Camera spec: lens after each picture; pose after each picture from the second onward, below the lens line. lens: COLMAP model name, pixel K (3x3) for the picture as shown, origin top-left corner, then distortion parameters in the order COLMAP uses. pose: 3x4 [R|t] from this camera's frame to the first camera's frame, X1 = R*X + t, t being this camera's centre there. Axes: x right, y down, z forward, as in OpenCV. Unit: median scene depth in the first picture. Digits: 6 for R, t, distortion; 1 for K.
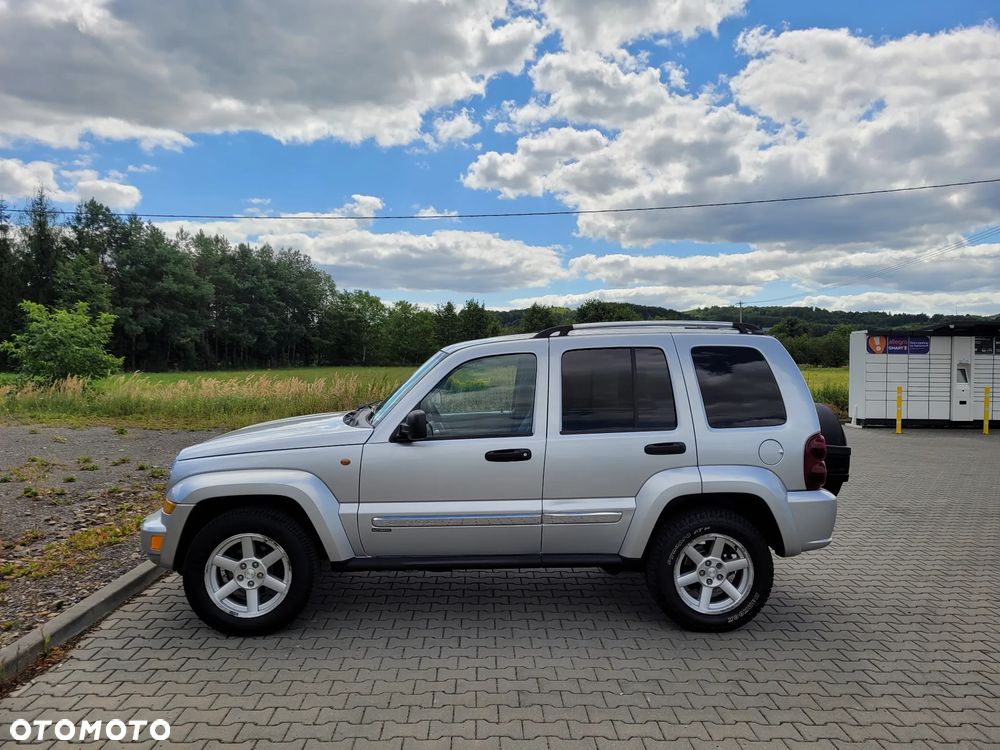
lens RADIAL K [[751.5, 0, 511.5], [0, 751.5, 378.1], [0, 0, 1]] dist [0.054079, -0.027862]
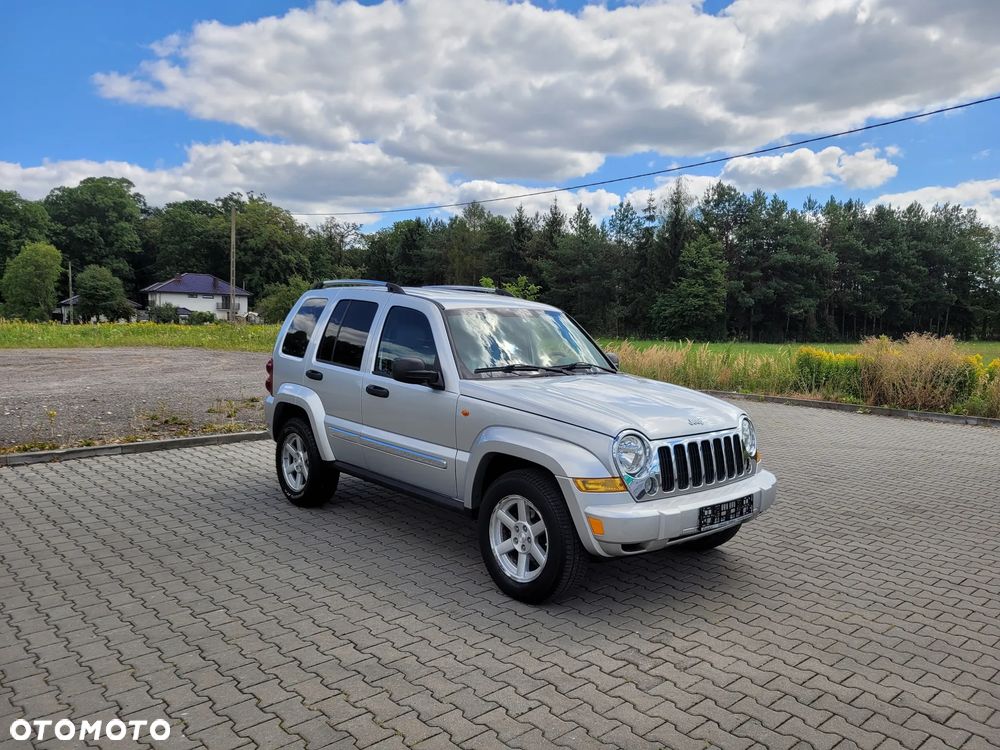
lens RADIAL K [[751.5, 0, 512.0], [0, 751.5, 374.2], [0, 0, 1]] dist [0.054079, -0.027862]
pose [[0.648308, 0.054549, -0.759422, 0.136901], [-0.031482, 0.998498, 0.044846, -0.000689], [0.760727, -0.005166, 0.649051, 0.116383]]
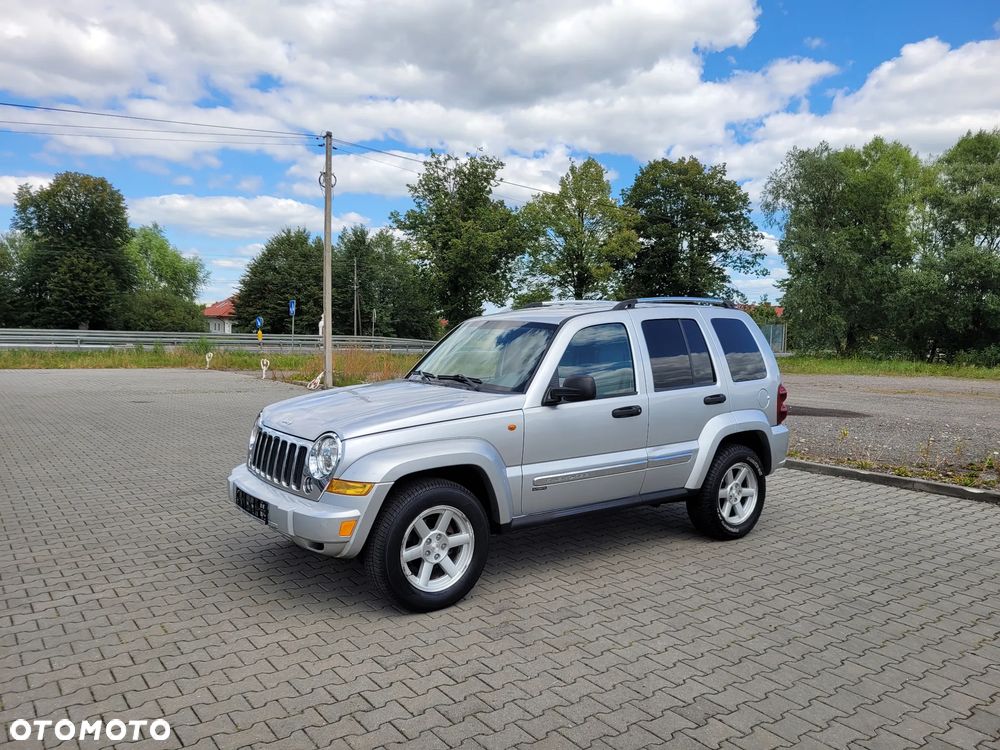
lens RADIAL K [[751.5, 0, 503.5], [0, 751.5, 372.4], [0, 0, 1]] dist [0.054079, -0.027862]
pose [[-0.824177, -0.001229, -0.566332, 0.113468], [-0.047682, 0.996598, 0.067229, -0.005644], [0.564322, 0.082412, -0.821431, 0.291781]]
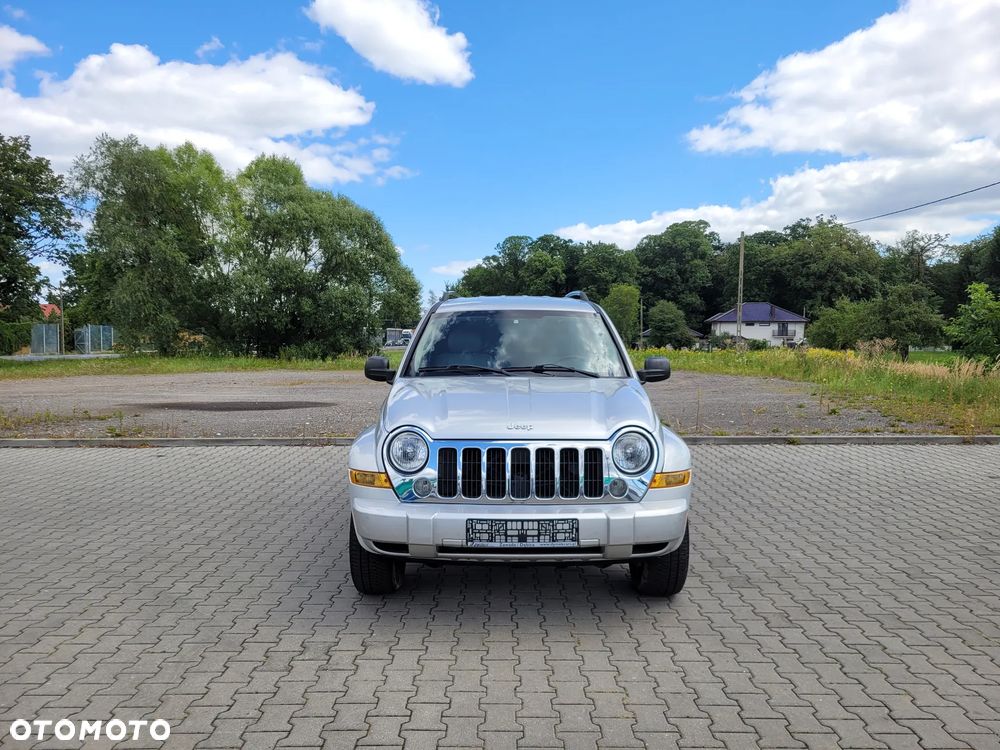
lens RADIAL K [[751.5, 0, 499.1], [0, 751.5, 380.0], [0, 0, 1]] dist [0.054079, -0.027862]
pose [[-0.040116, 0.037713, -0.998483, 0.162379], [-0.027907, 0.998855, 0.038848, 0.000559], [0.998805, 0.029423, -0.039018, 0.195706]]
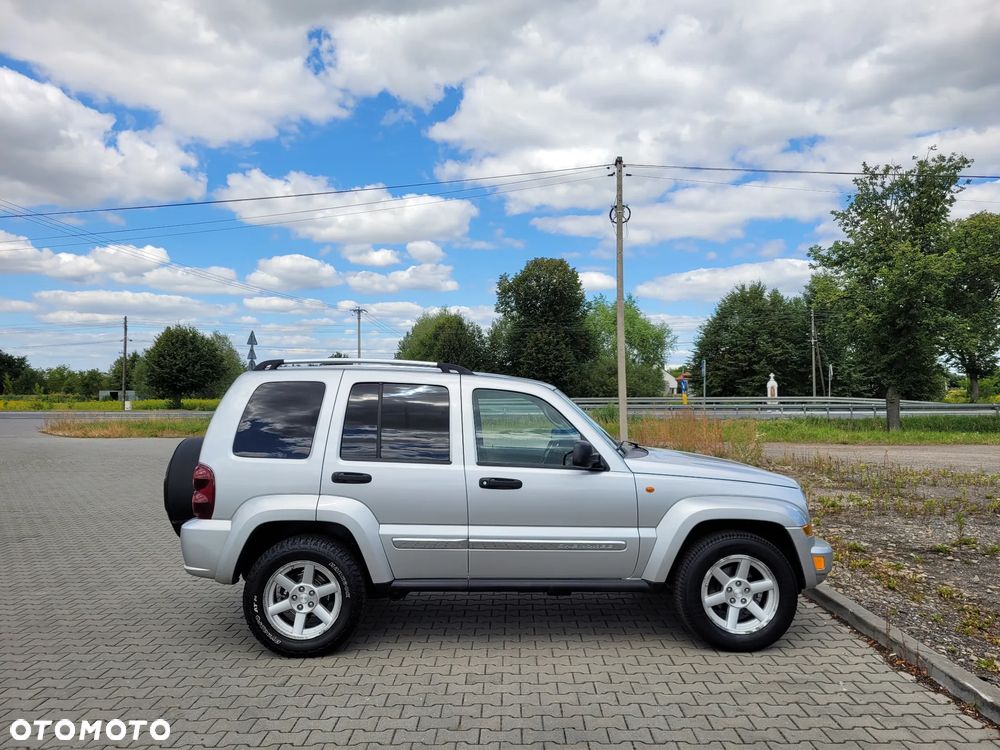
lens RADIAL K [[749.0, 0, 500.9], [0, 749.0, 373.8], [0, 0, 1]] dist [0.058613, -0.035408]
pose [[-0.998343, -0.003678, 0.057426, -0.008769], [-0.003408, 0.999983, 0.004804, -0.007086], [-0.057443, 0.004601, -0.998338, 0.232804]]
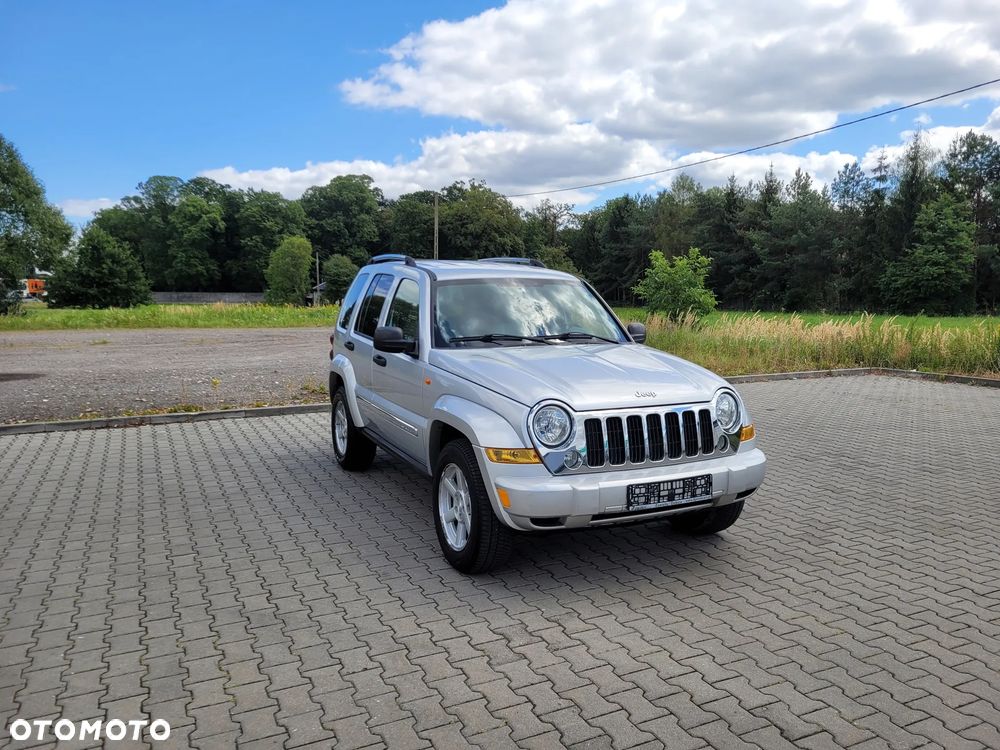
lens RADIAL K [[751.5, 0, 513.6], [0, 751.5, 366.2], [0, 0, 1]] dist [0.054079, -0.027862]
pose [[0.409033, 0.072447, -0.909639, 0.153597], [-0.020325, 0.997319, 0.070290, -0.000293], [0.912293, -0.010263, 0.409409, 0.145206]]
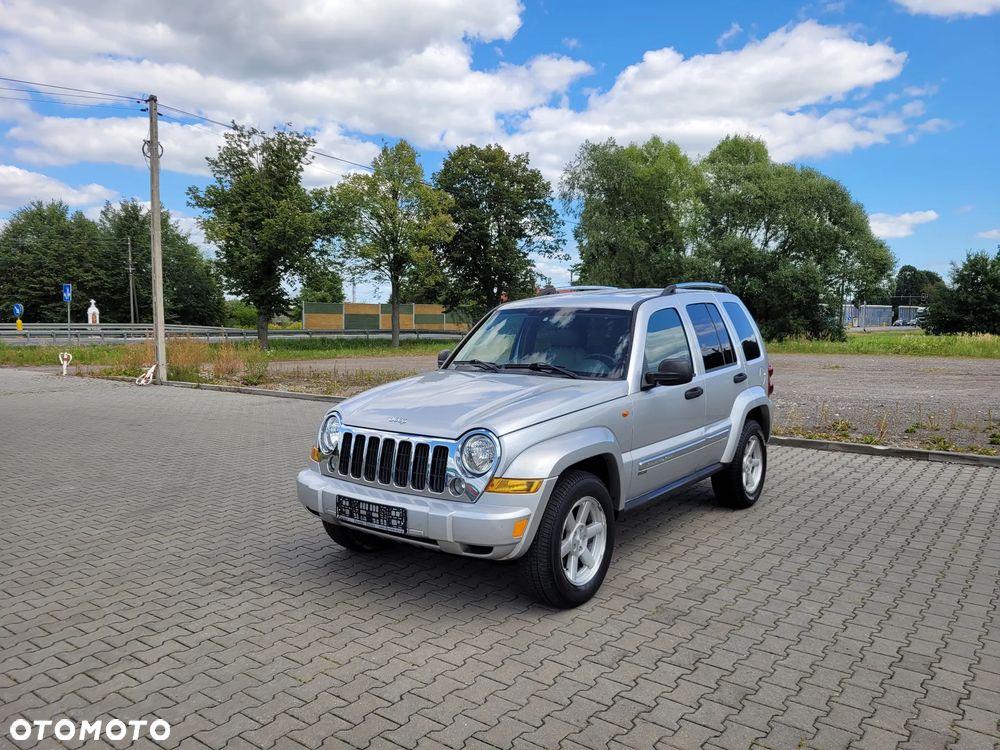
lens RADIAL K [[751.5, 0, 506.9], [0, 751.5, 364.1], [0, 0, 1]] dist [0.054079, -0.027862]
pose [[-0.626526, 0.030361, -0.778809, 0.143094], [-0.034164, 0.997211, 0.066359, -0.004464], [0.778651, 0.068183, -0.623742, 0.261507]]
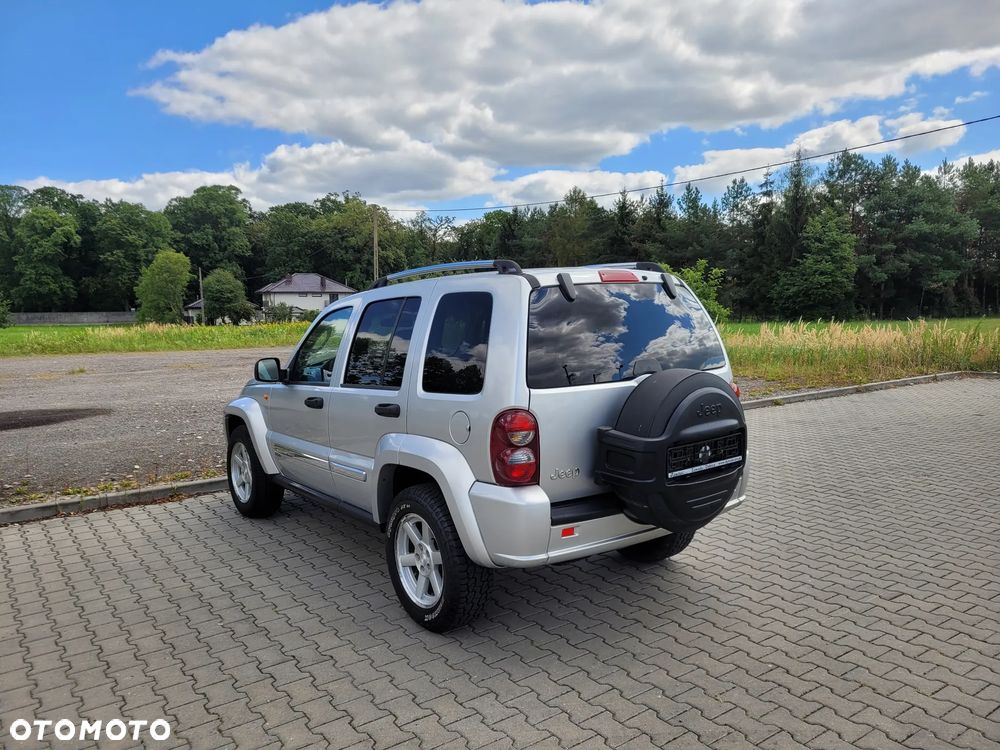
lens RADIAL K [[751.5, 0, 496.5], [0, 751.5, 382.3], [0, 0, 1]] dist [0.054079, -0.027862]
pose [[0.547892, 0.059531, -0.834428, 0.098030], [0.002520, 0.997343, 0.072808, -0.000515], [0.836545, -0.041994, 0.546286, 0.059163]]
